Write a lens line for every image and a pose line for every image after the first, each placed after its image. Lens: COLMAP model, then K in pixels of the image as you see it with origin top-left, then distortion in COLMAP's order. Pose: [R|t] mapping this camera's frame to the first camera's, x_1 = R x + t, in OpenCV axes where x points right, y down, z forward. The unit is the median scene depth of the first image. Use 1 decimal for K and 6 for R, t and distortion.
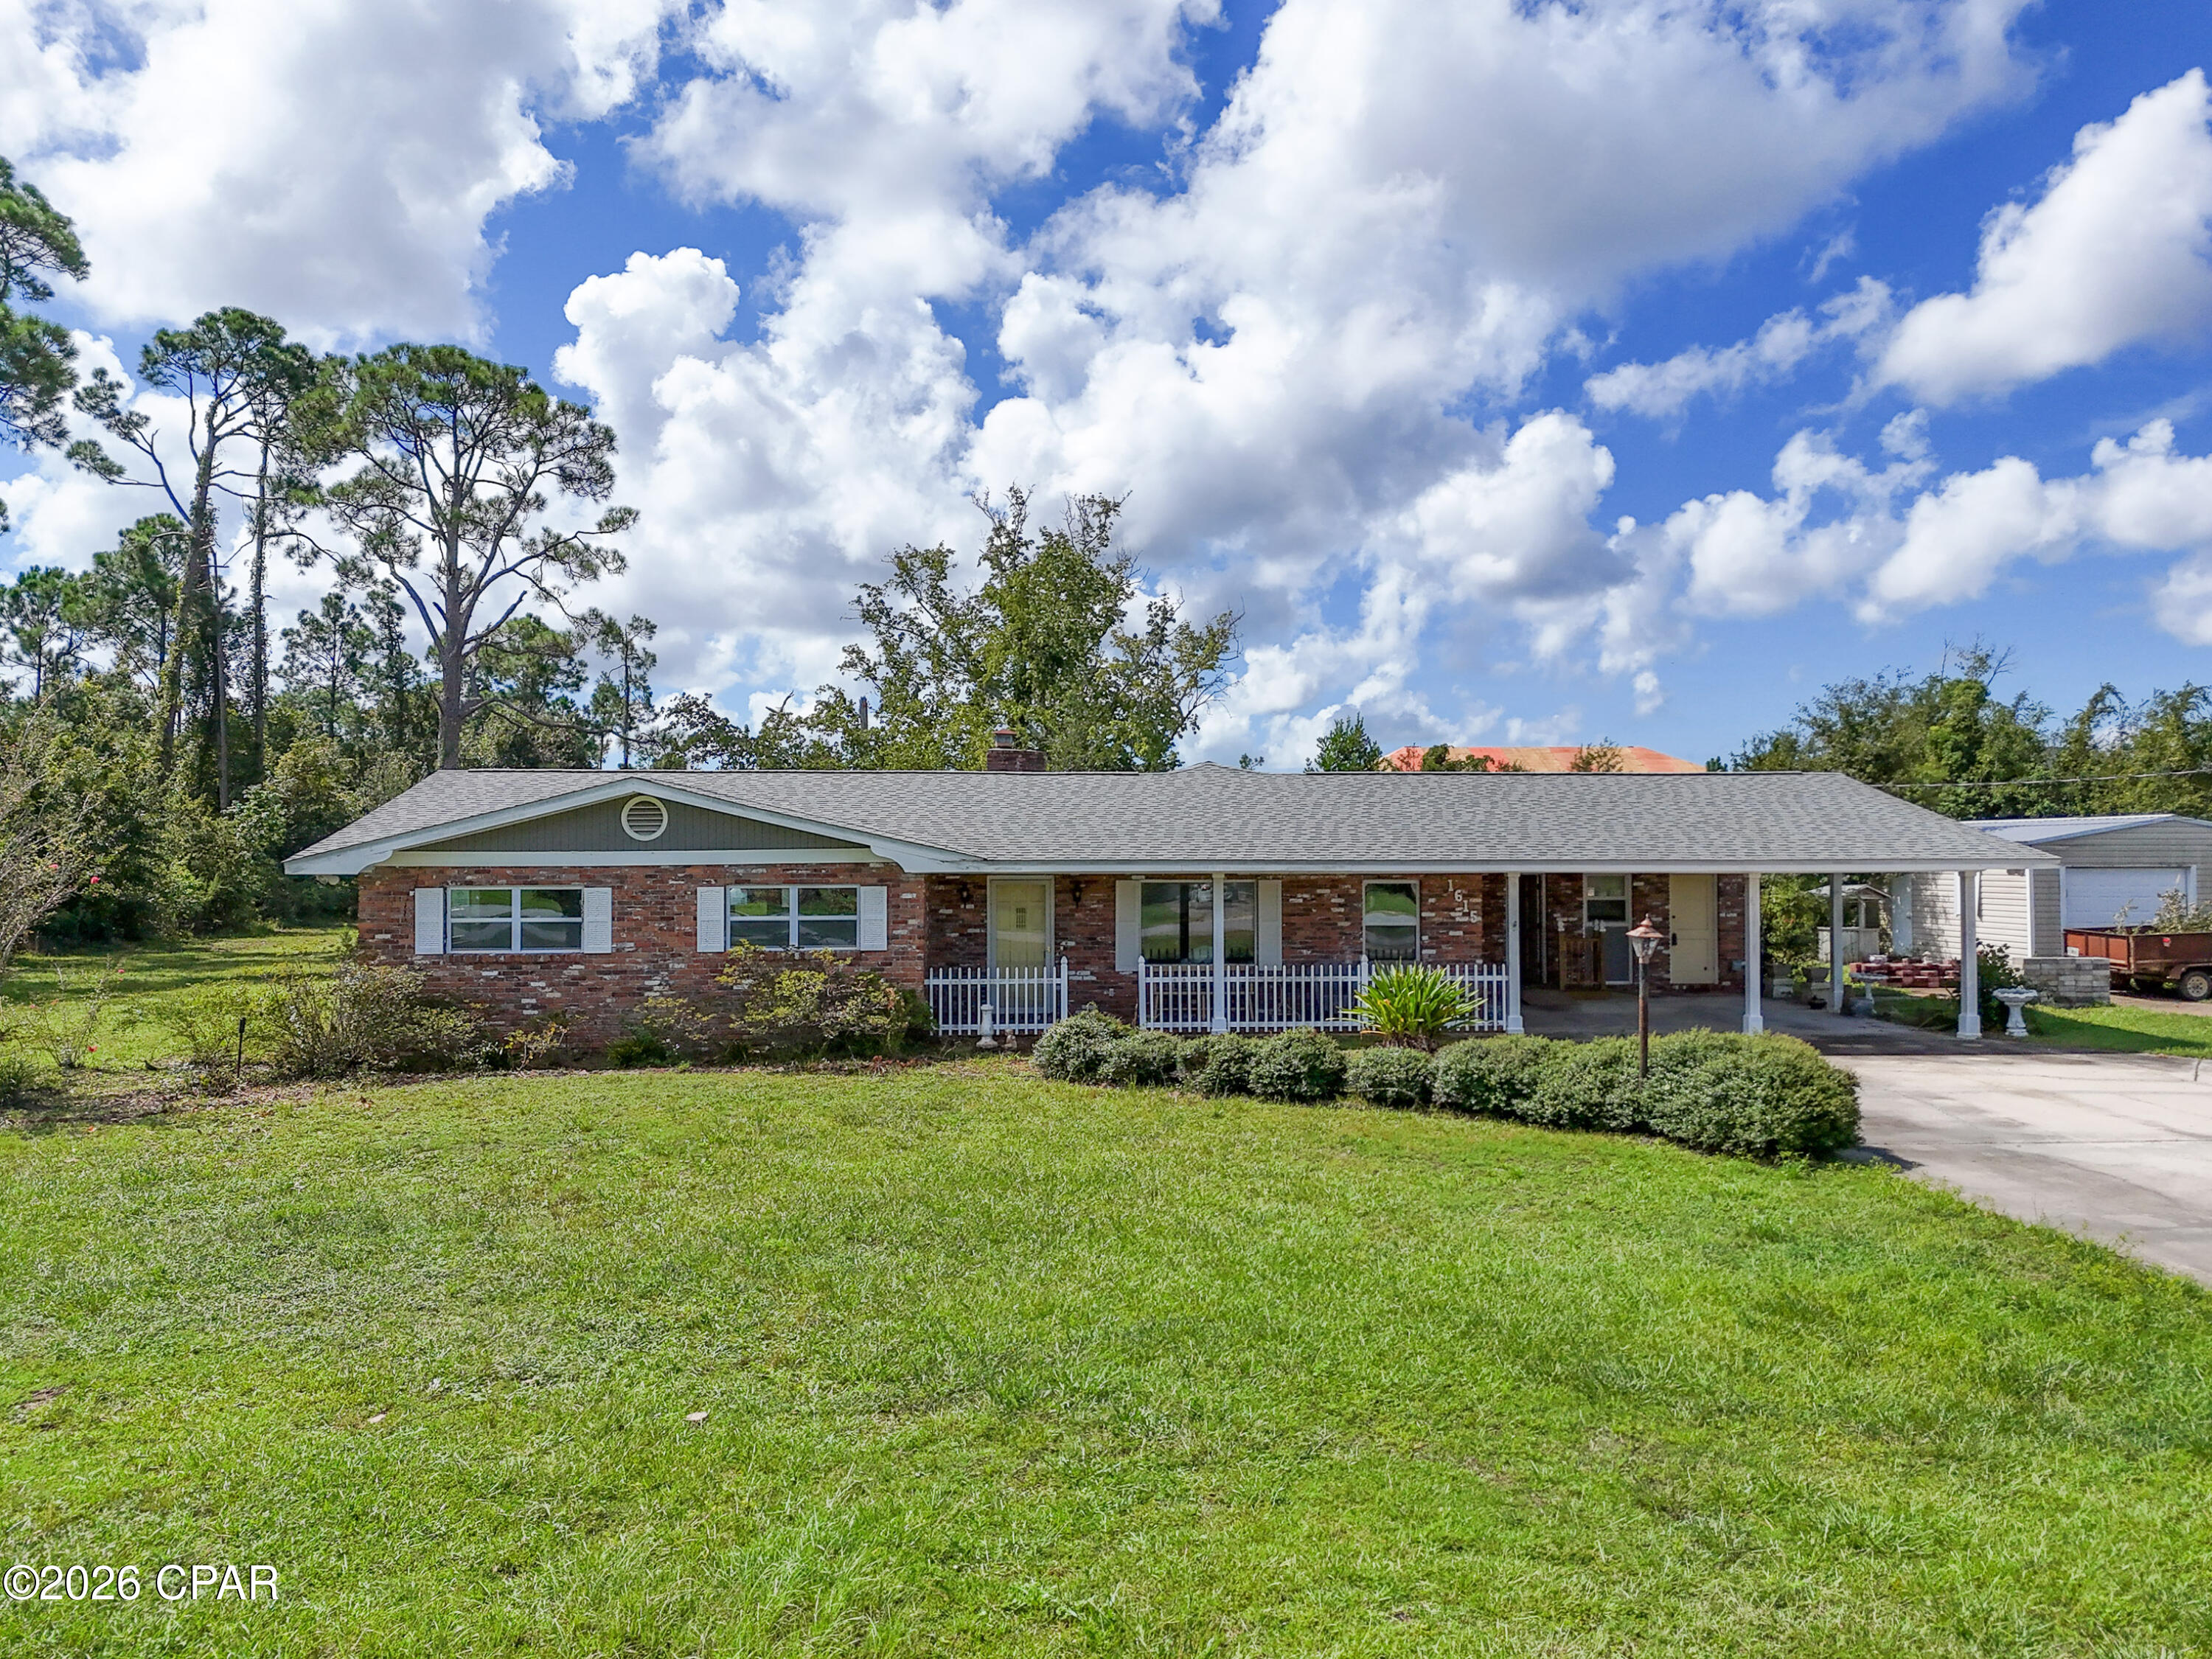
lens RADIAL K [[1577.5, 0, 1106.0], [0, 1577.5, 829.5], [0, 0, 1]] dist [0.051376, -0.058498]
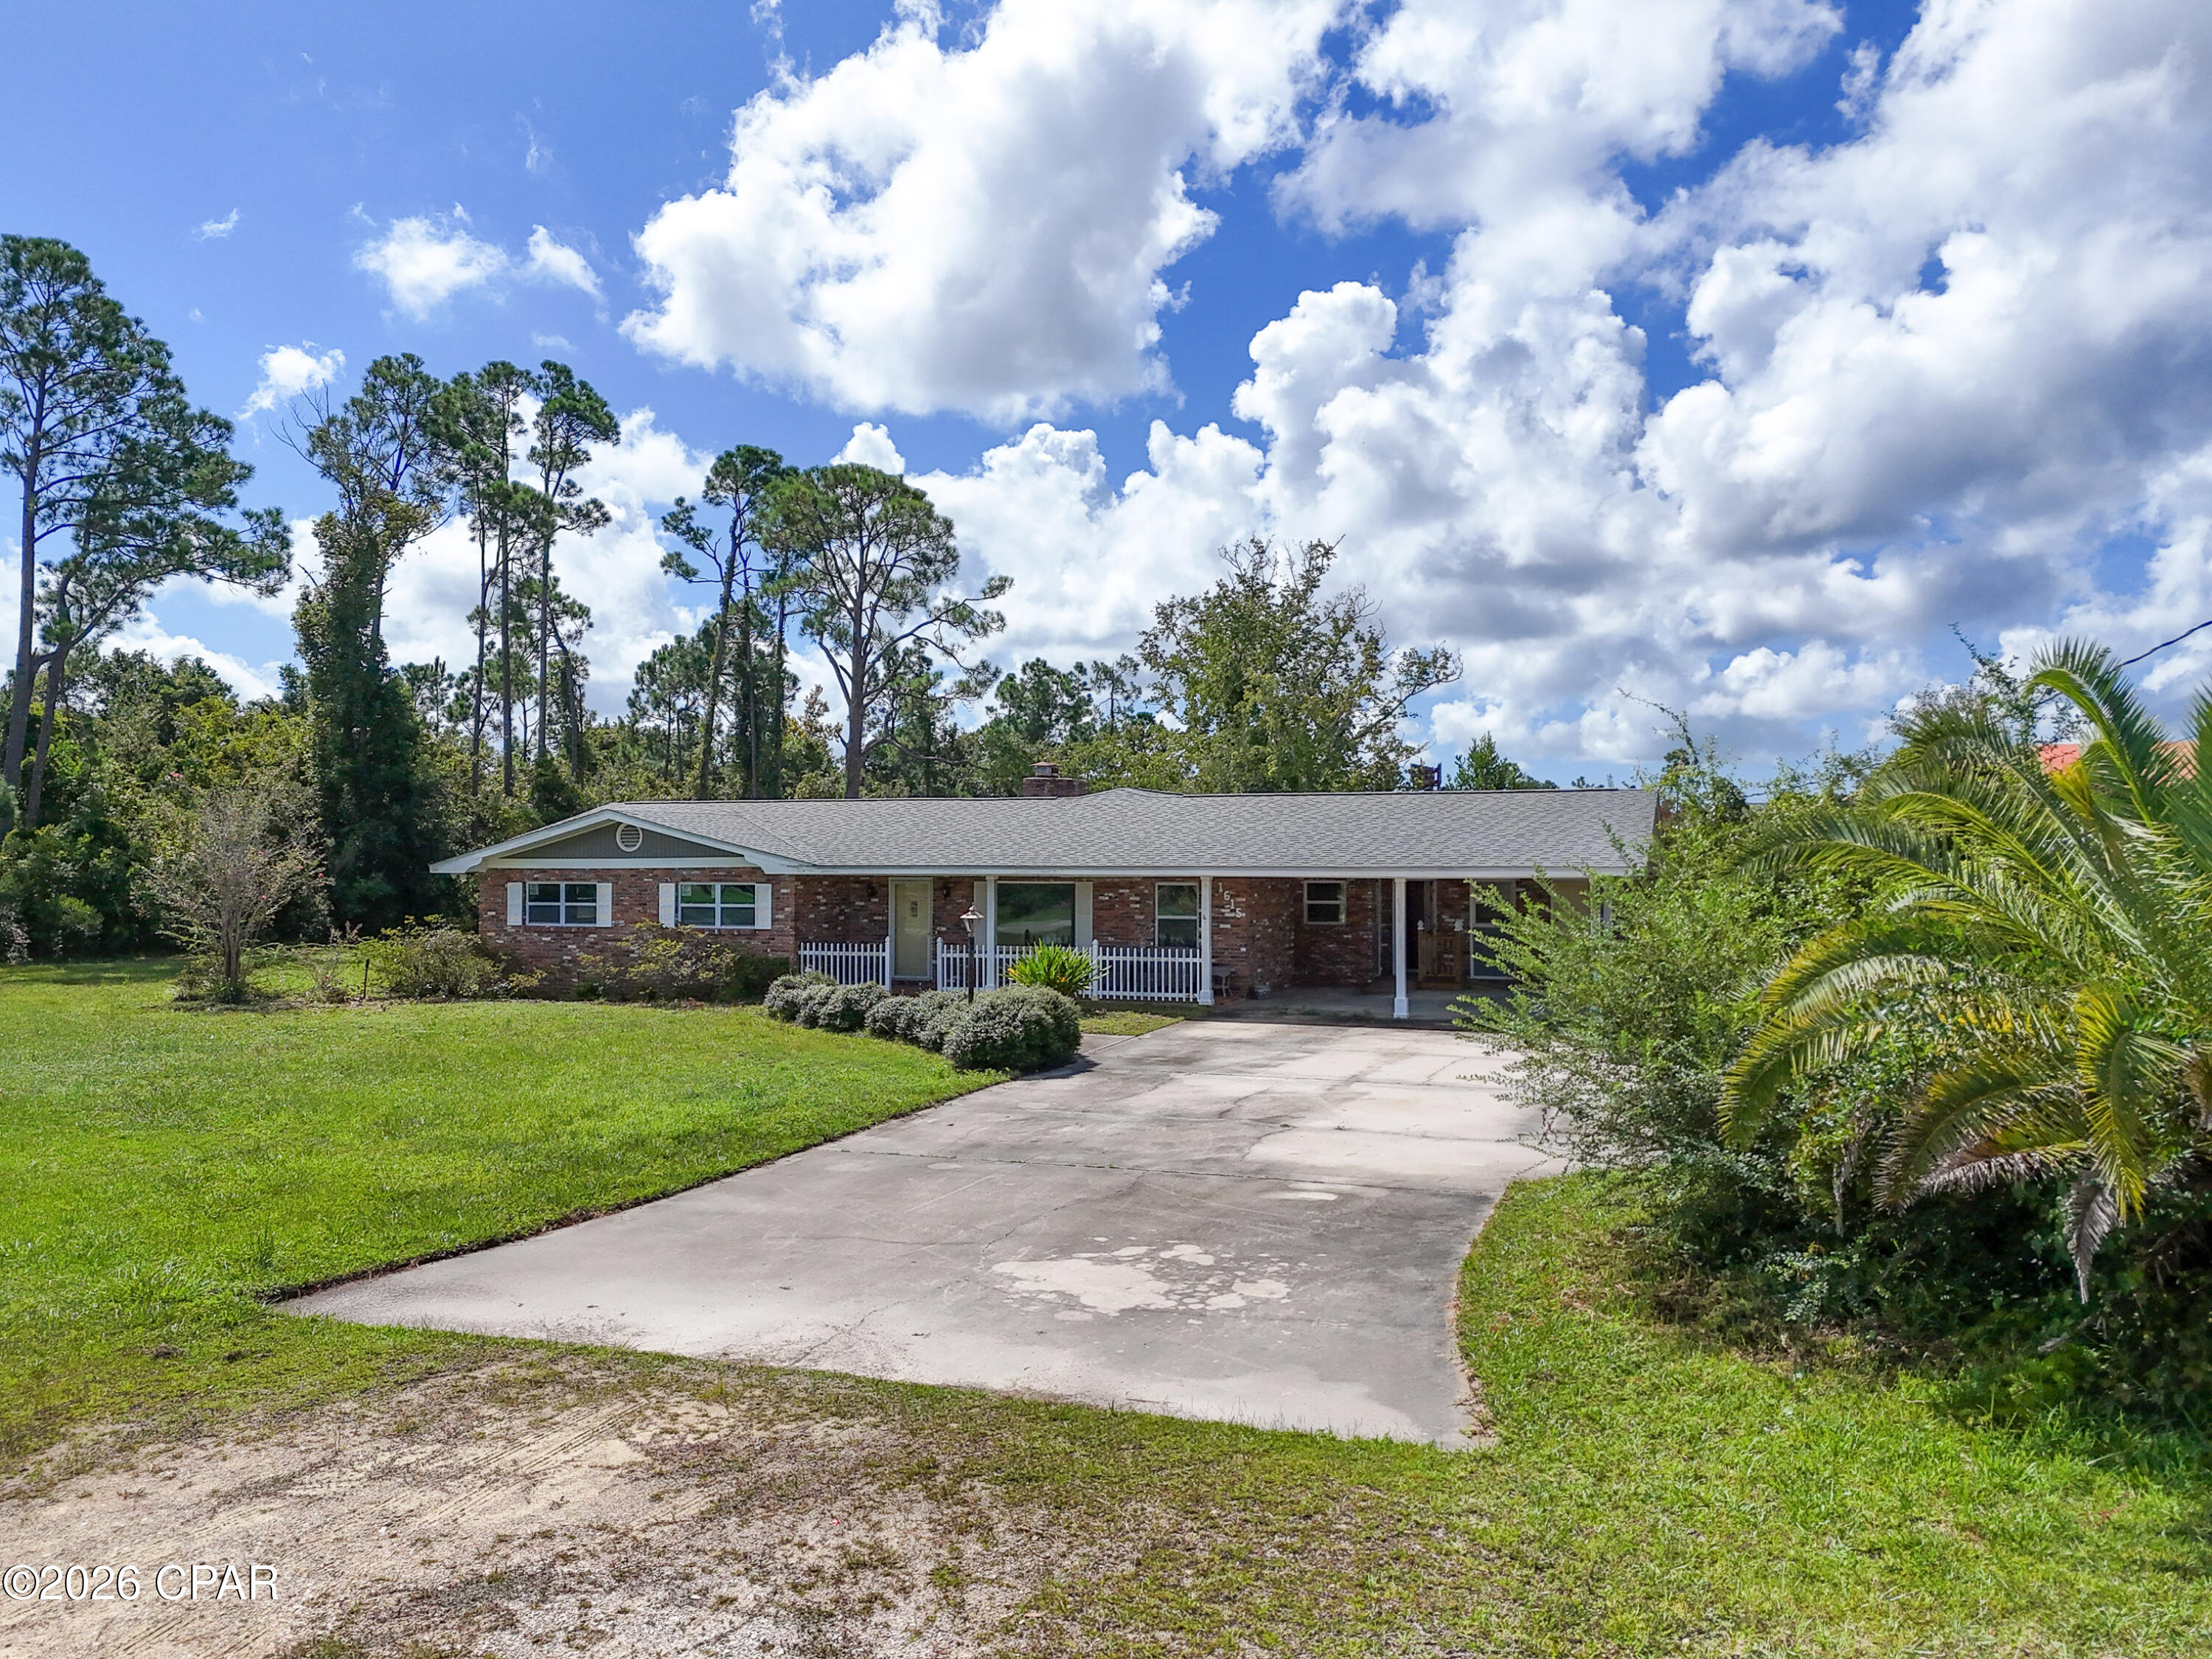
lens RADIAL K [[1590.3, 0, 1106.0], [0, 1590.3, 829.5], [0, 0, 1]] dist [0.035976, 0.003037]
pose [[0.910177, -0.008429, -0.414134, 0.266452], [0.004972, 0.999943, -0.009424, 0.000889], [0.414189, 0.006518, 0.910167, -0.064552]]
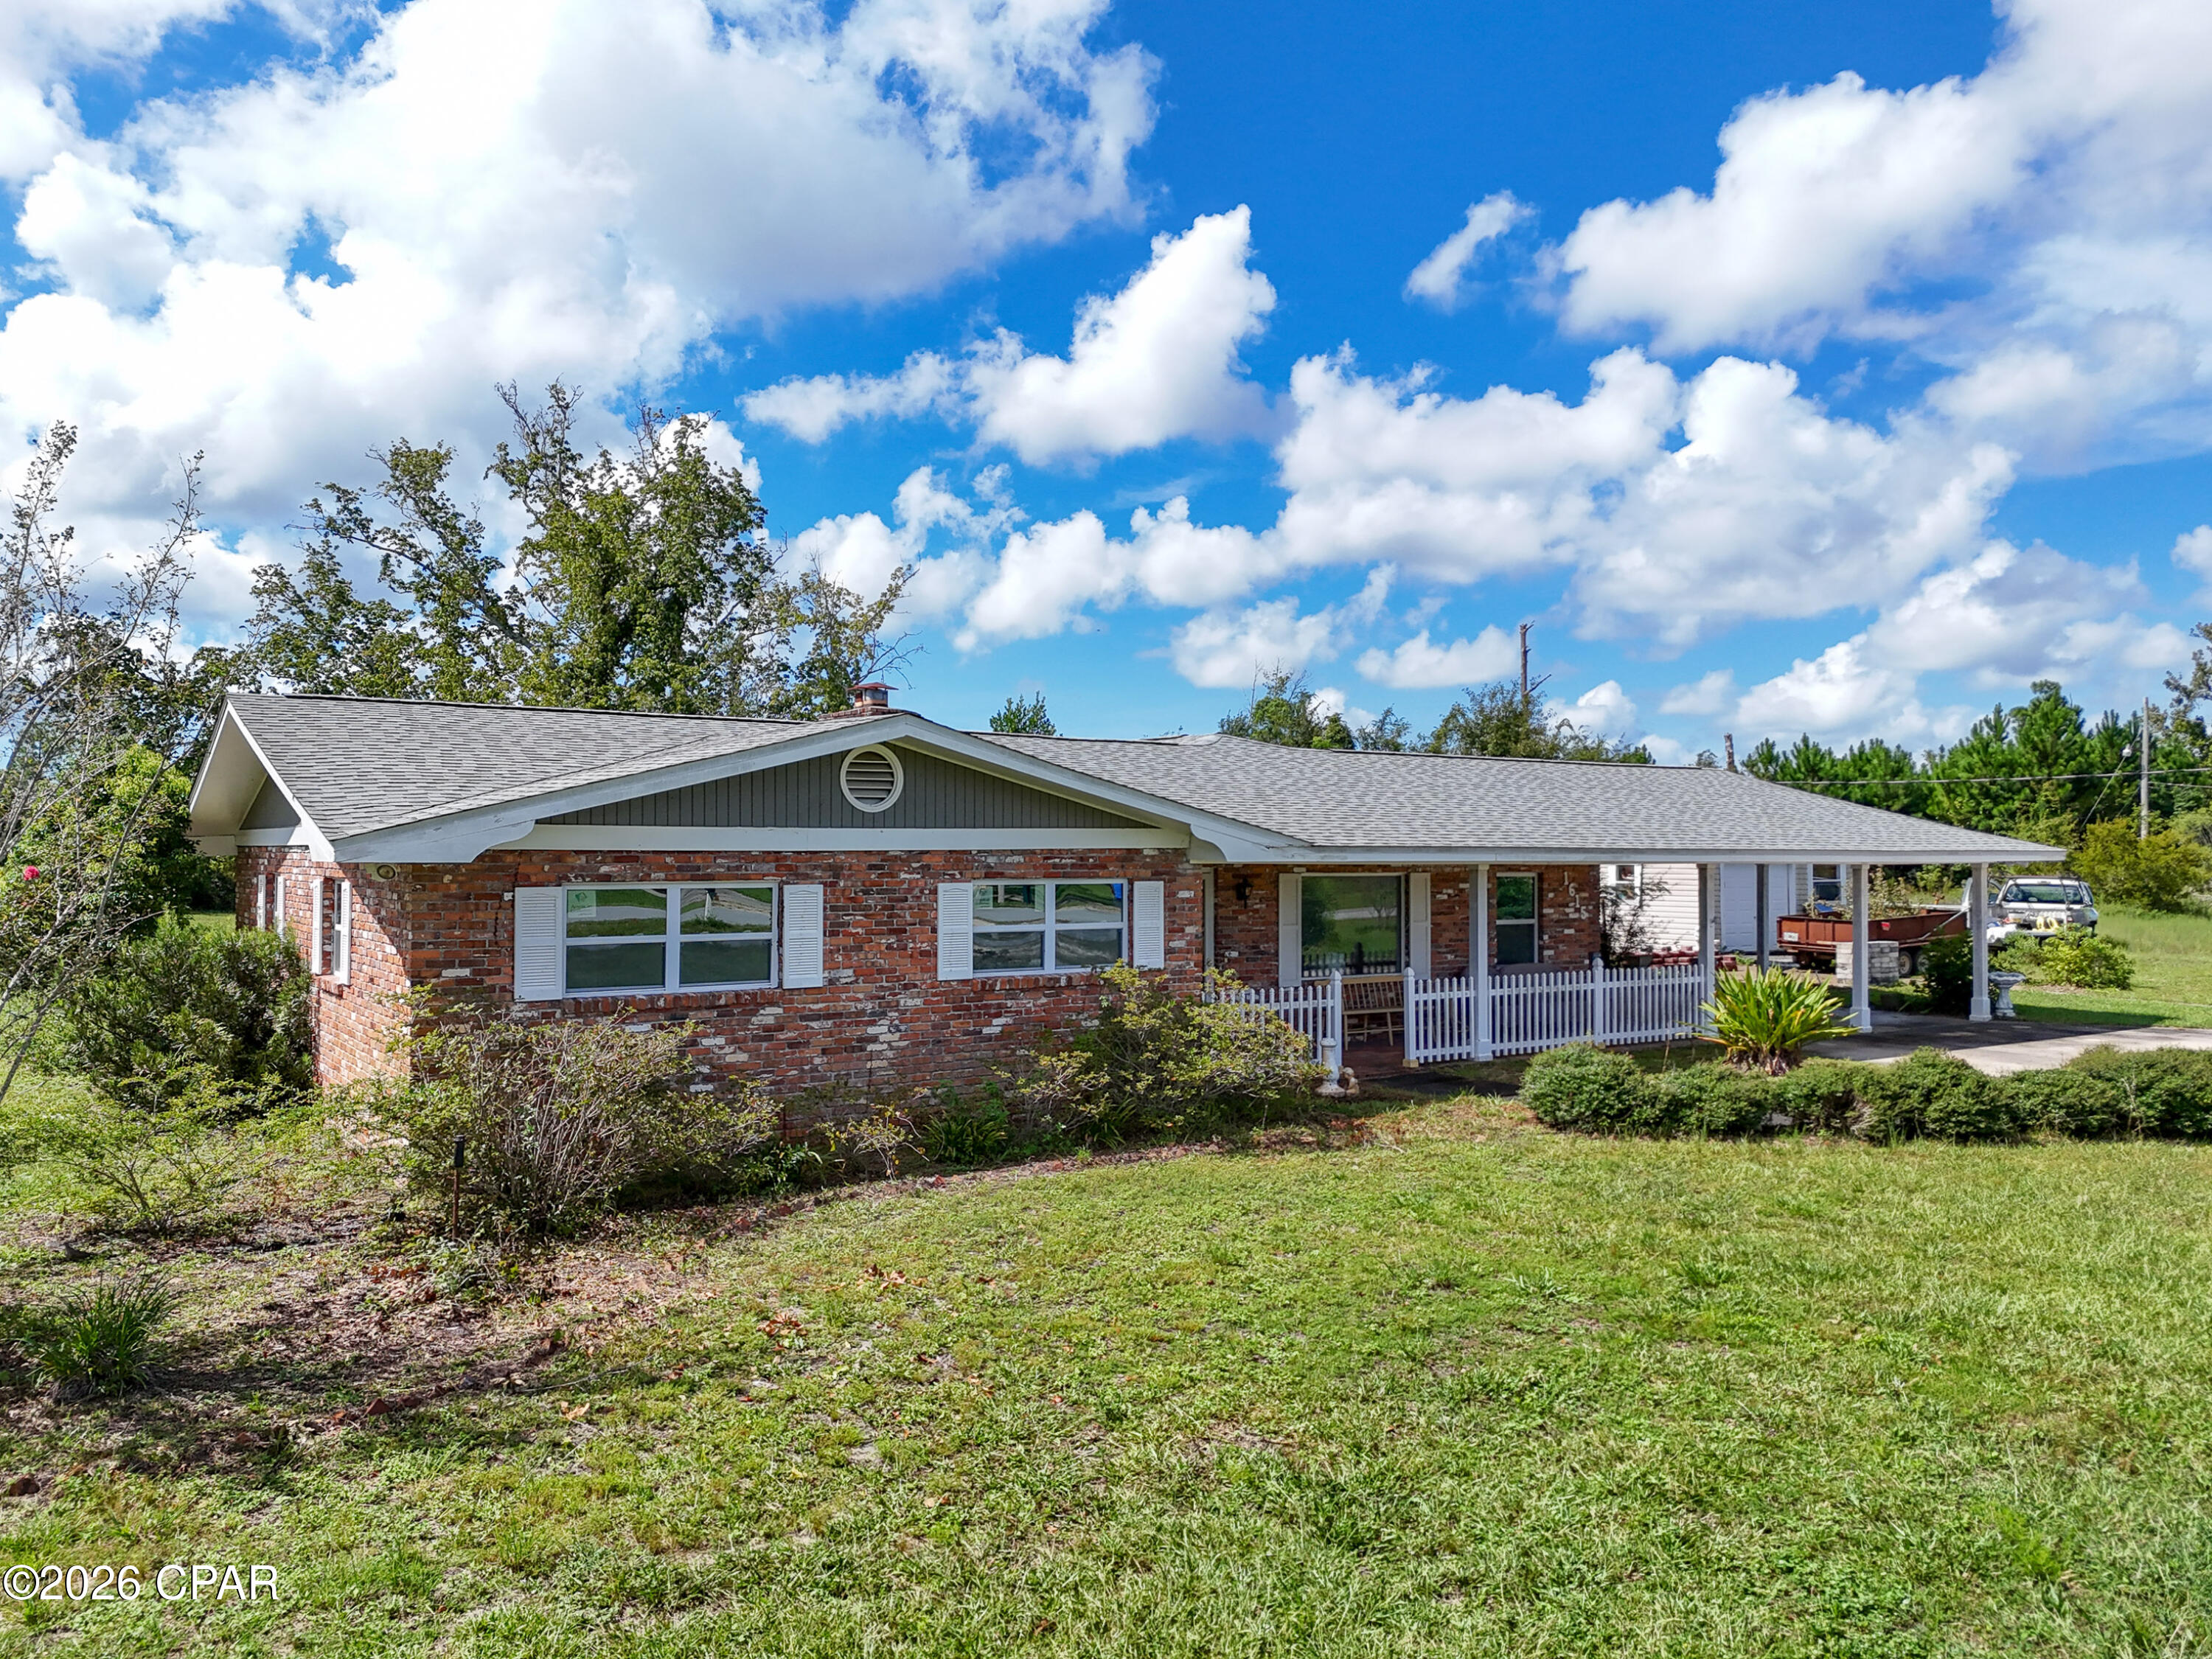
lens RADIAL K [[1510.2, 0, 1106.0], [0, 1510.2, 829.5], [0, 0, 1]] dist [0.004768, 0.000911]
pose [[0.857711, 0.015250, 0.513905, -0.190537], [-0.020006, 0.999793, 0.003721, 0.003601], [-0.513742, -0.013473, 0.857839, 0.151669]]
